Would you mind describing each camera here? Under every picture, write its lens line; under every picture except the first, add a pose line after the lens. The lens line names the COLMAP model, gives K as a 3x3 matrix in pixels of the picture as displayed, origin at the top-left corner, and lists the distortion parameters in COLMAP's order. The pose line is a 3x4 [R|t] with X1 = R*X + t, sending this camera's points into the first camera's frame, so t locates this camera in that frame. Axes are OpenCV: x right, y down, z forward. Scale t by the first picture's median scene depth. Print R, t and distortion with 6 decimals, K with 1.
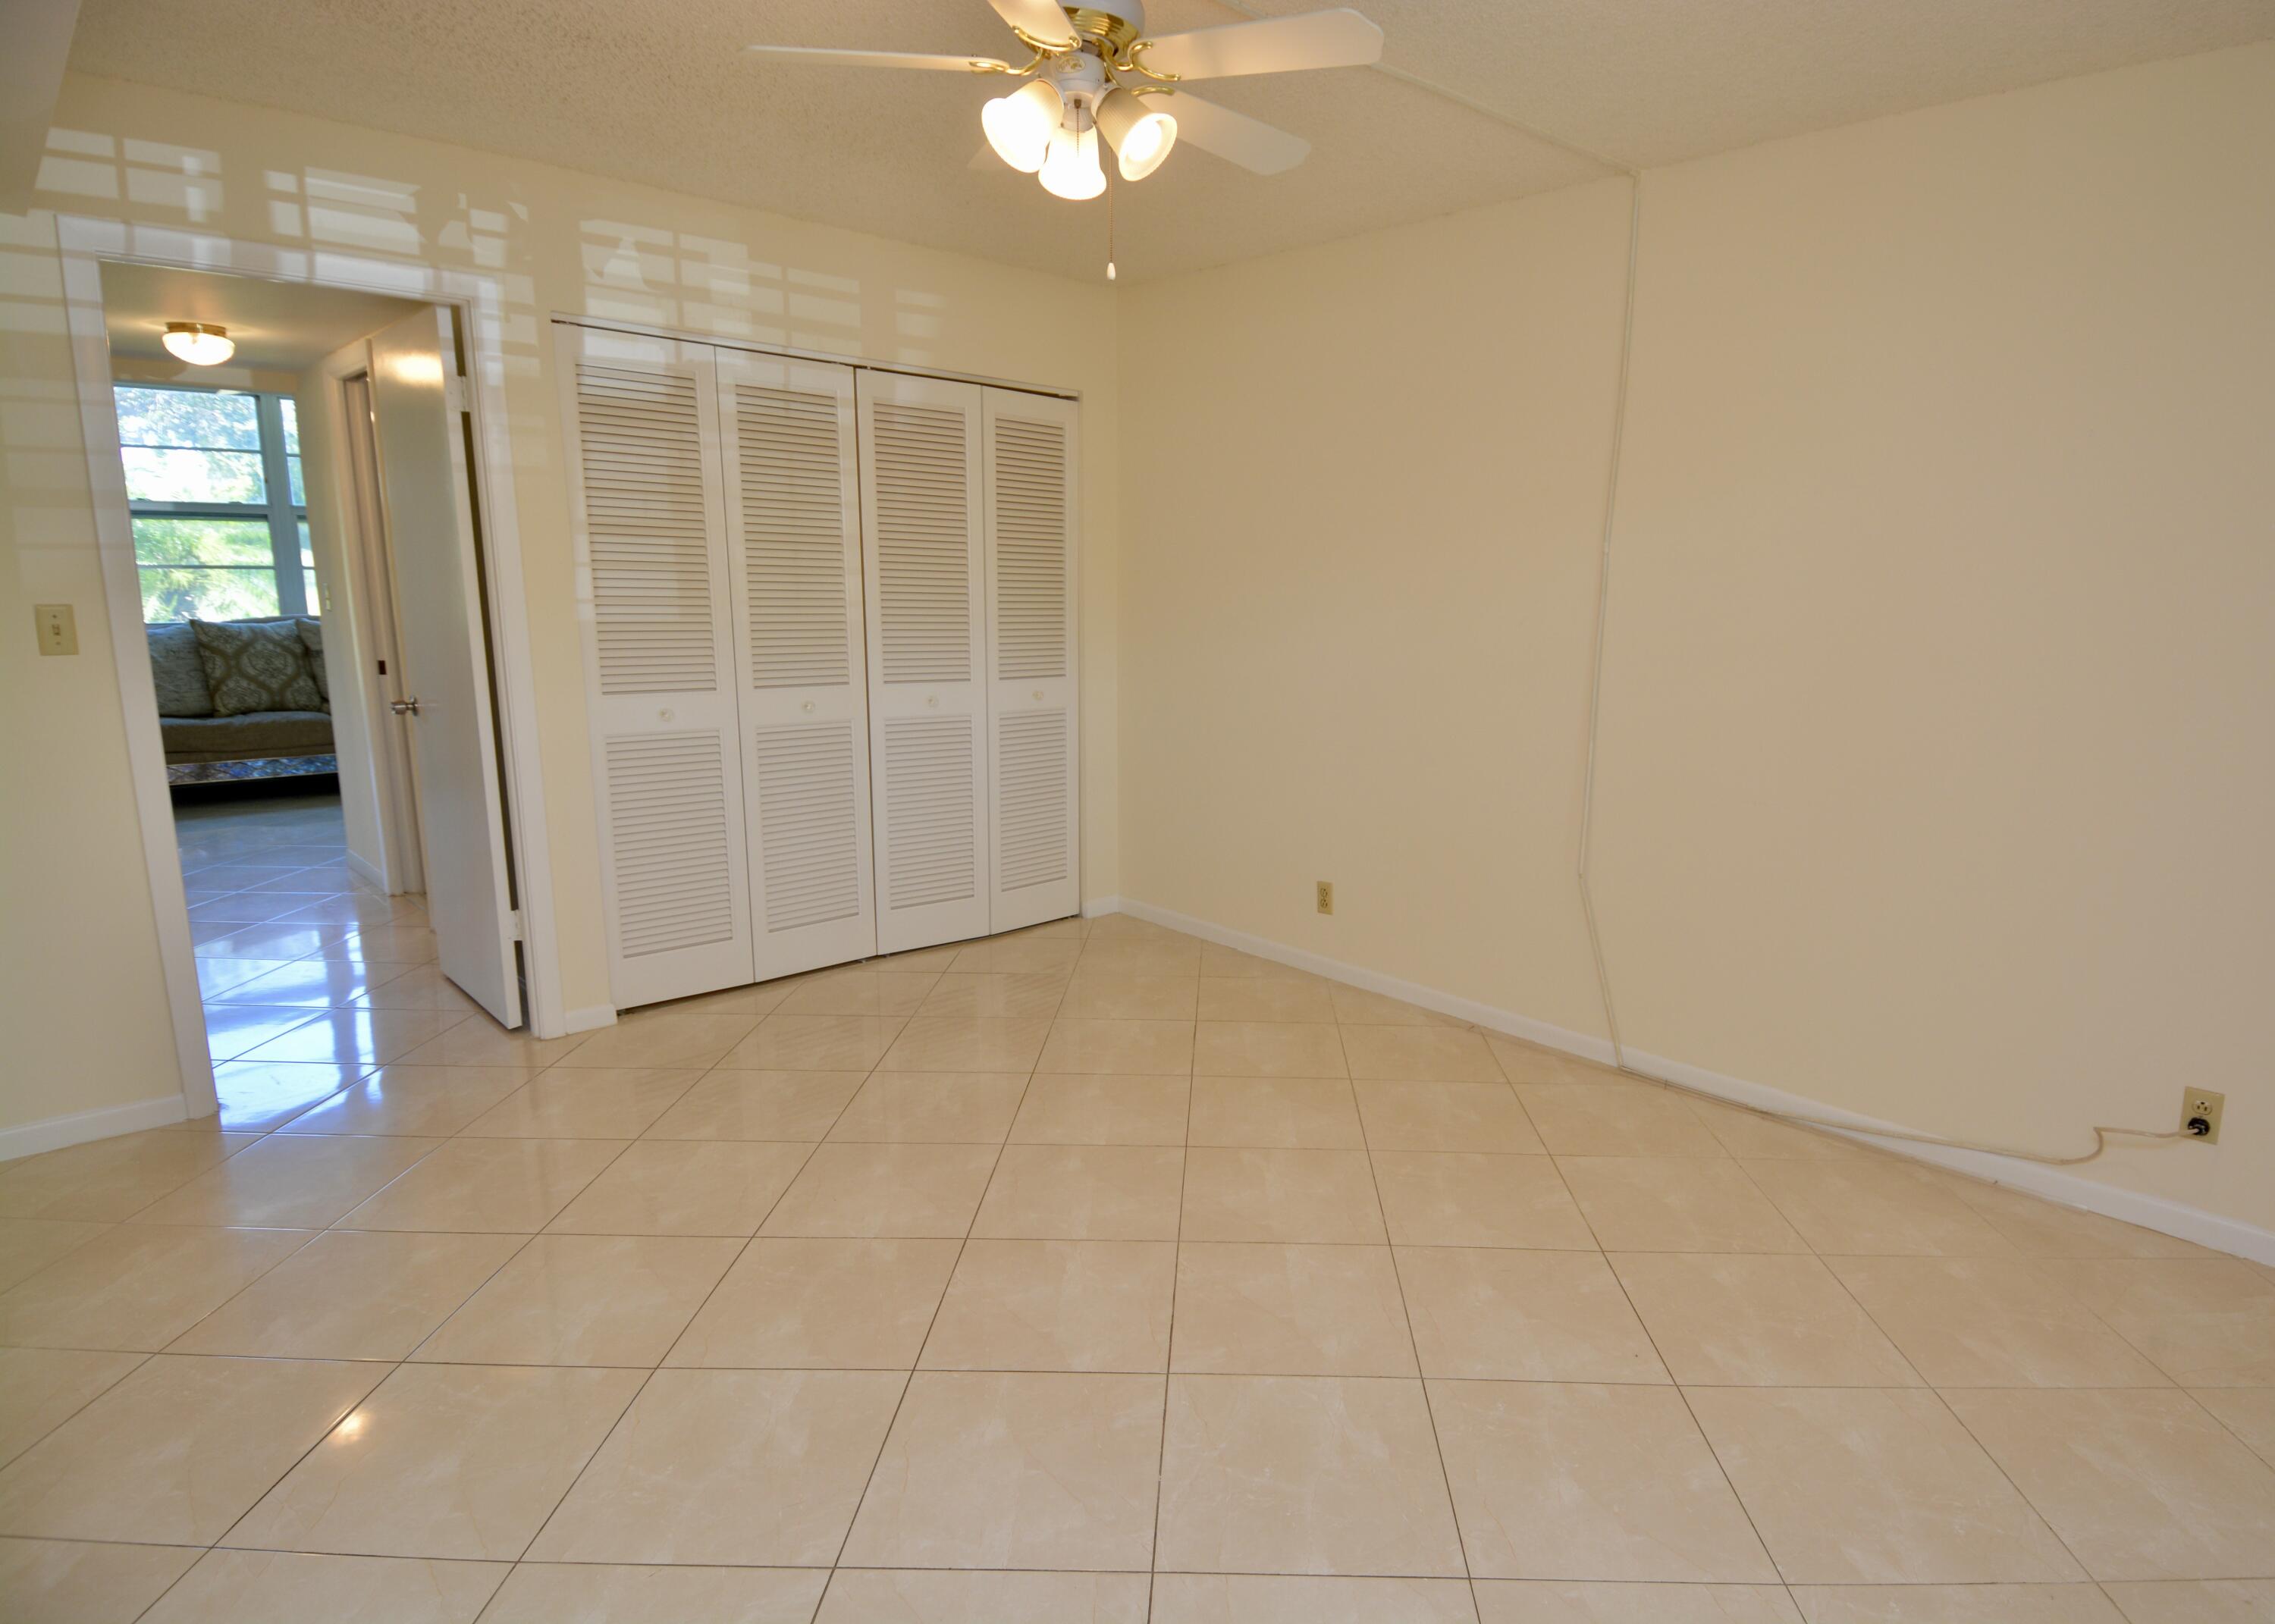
lens RADIAL K [[1209.8, 0, 1154.0], [0, 1209.8, 810.9], [0, 0, 1]] dist [-0.002233, -0.000972]
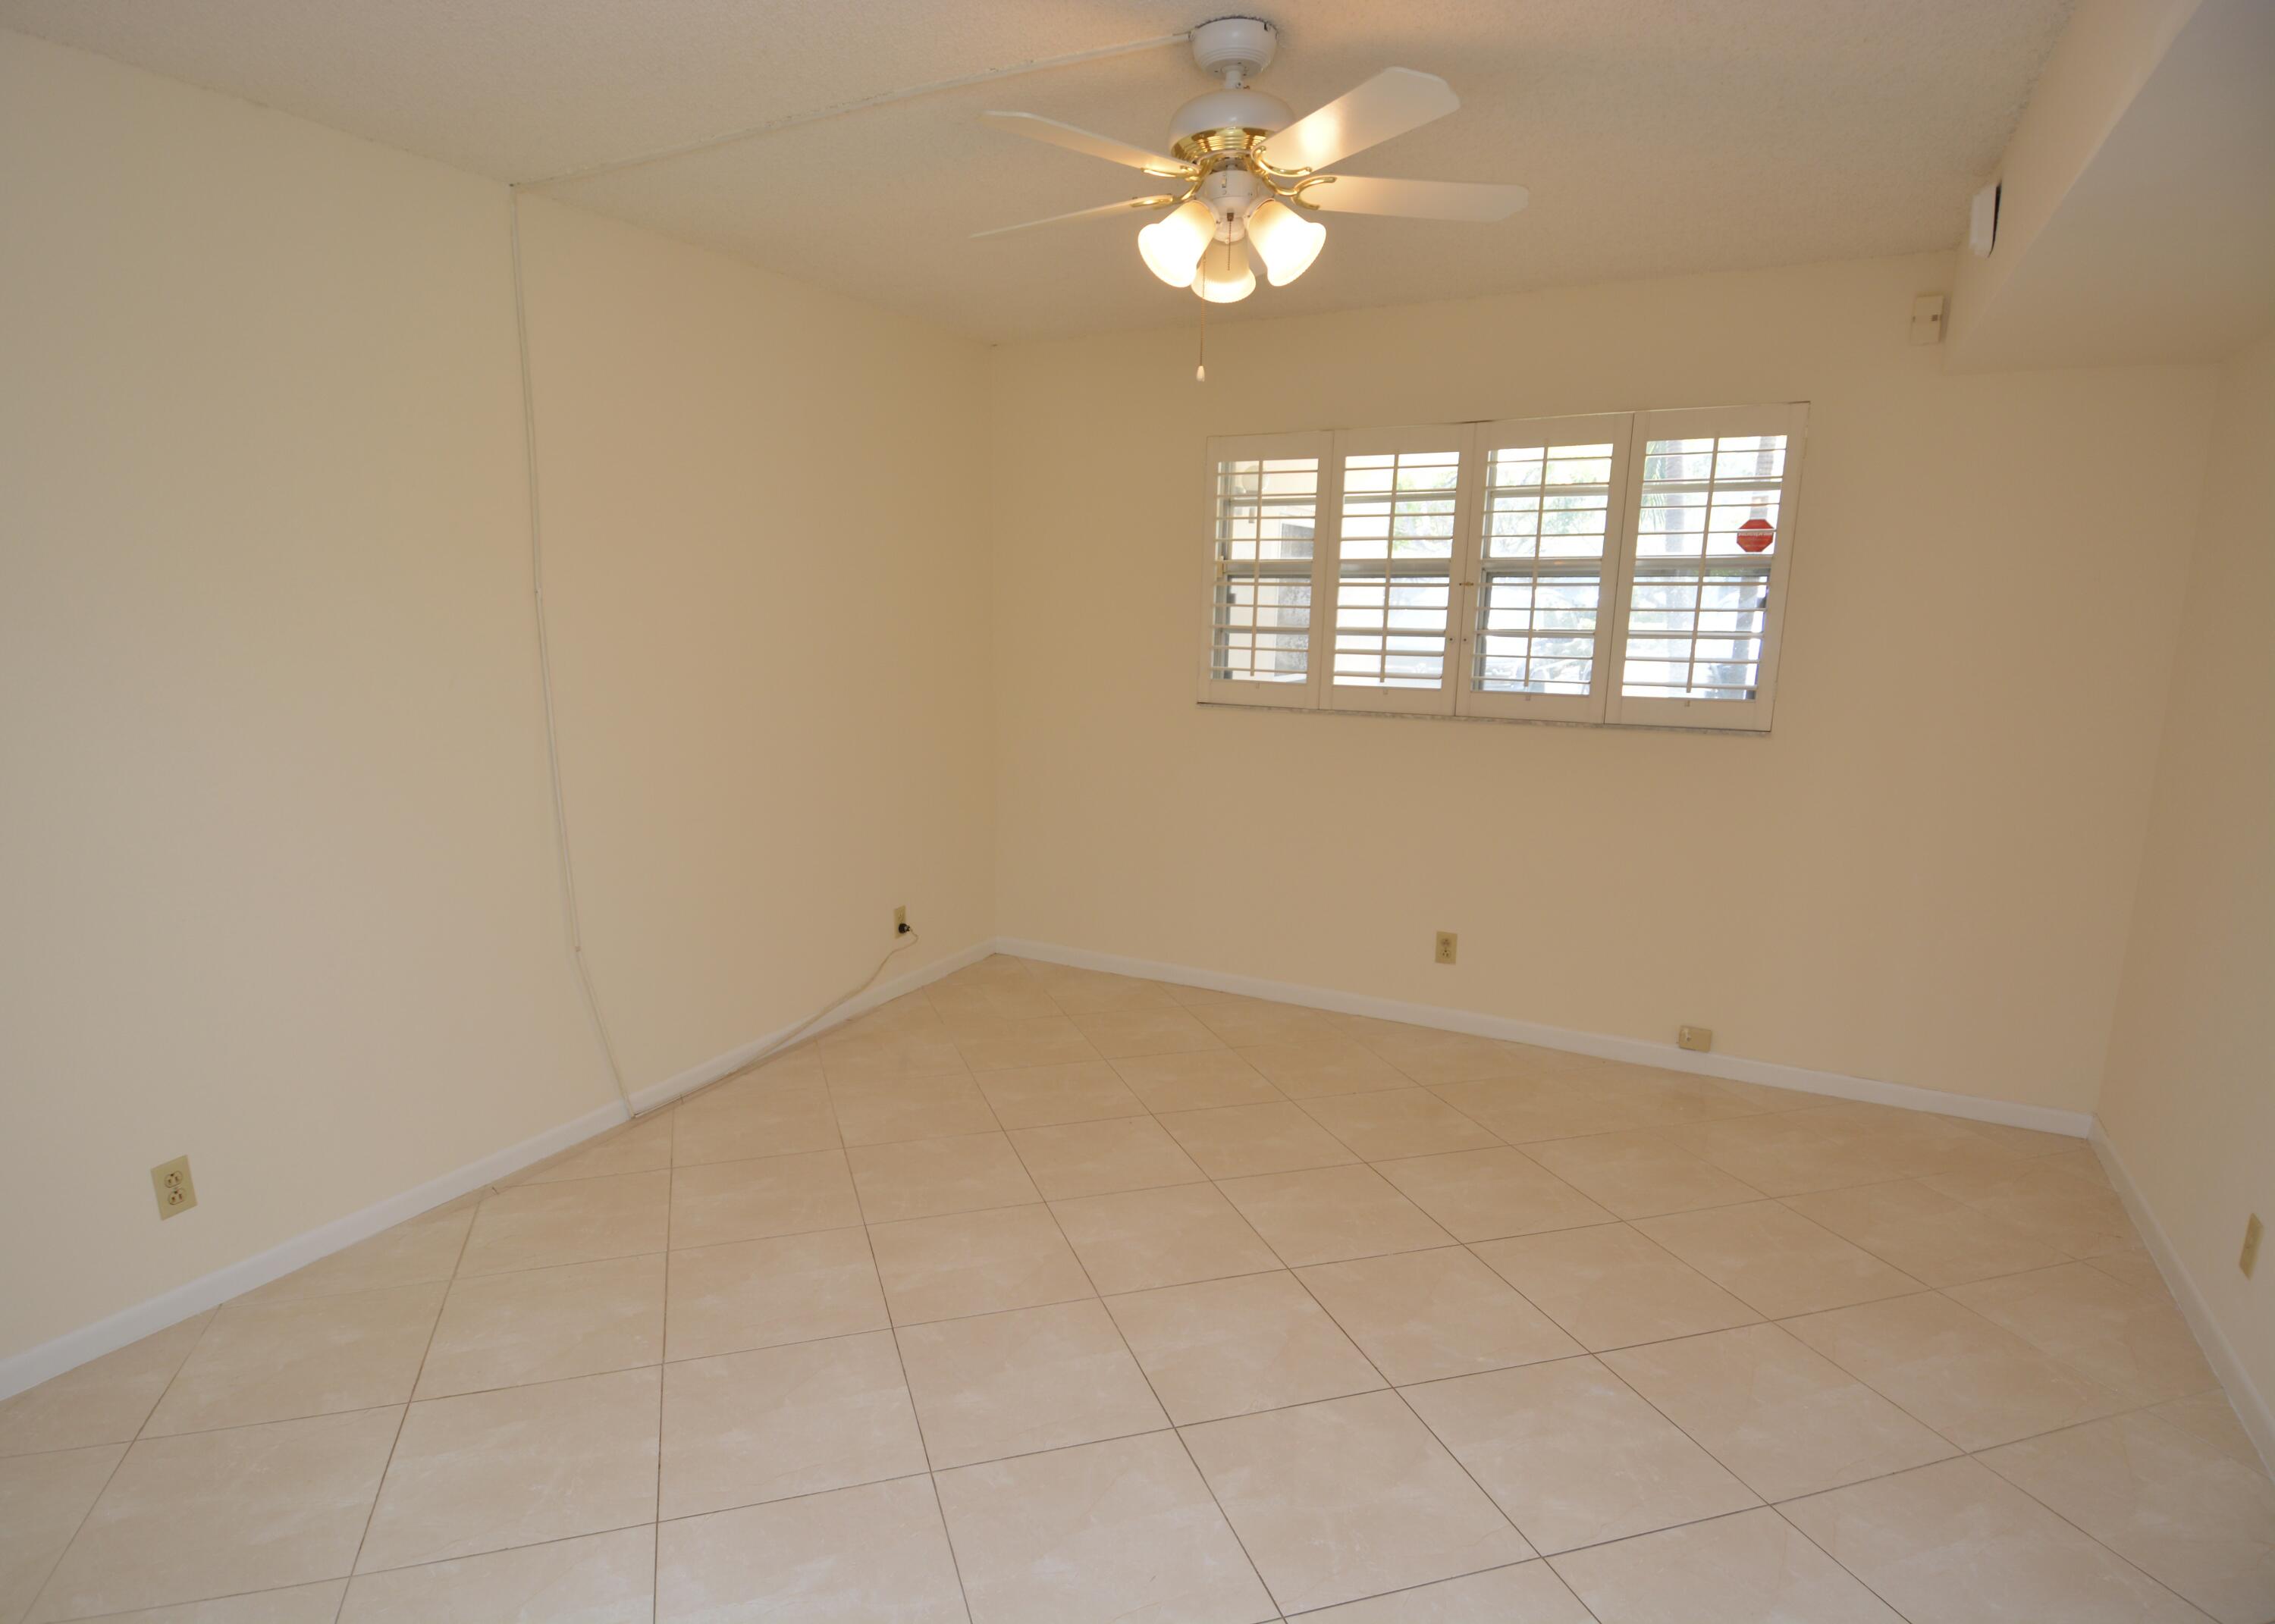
lens RADIAL K [[1209.8, 0, 1154.0], [0, 1209.8, 810.9], [0, 0, 1]] dist [-0.002233, -0.000972]
pose [[-0.329862, -0.186942, 0.925335, -0.717065], [0.161050, 0.954684, 0.250282, -0.236646], [-0.930190, 0.231584, -0.284807, 0.957336]]
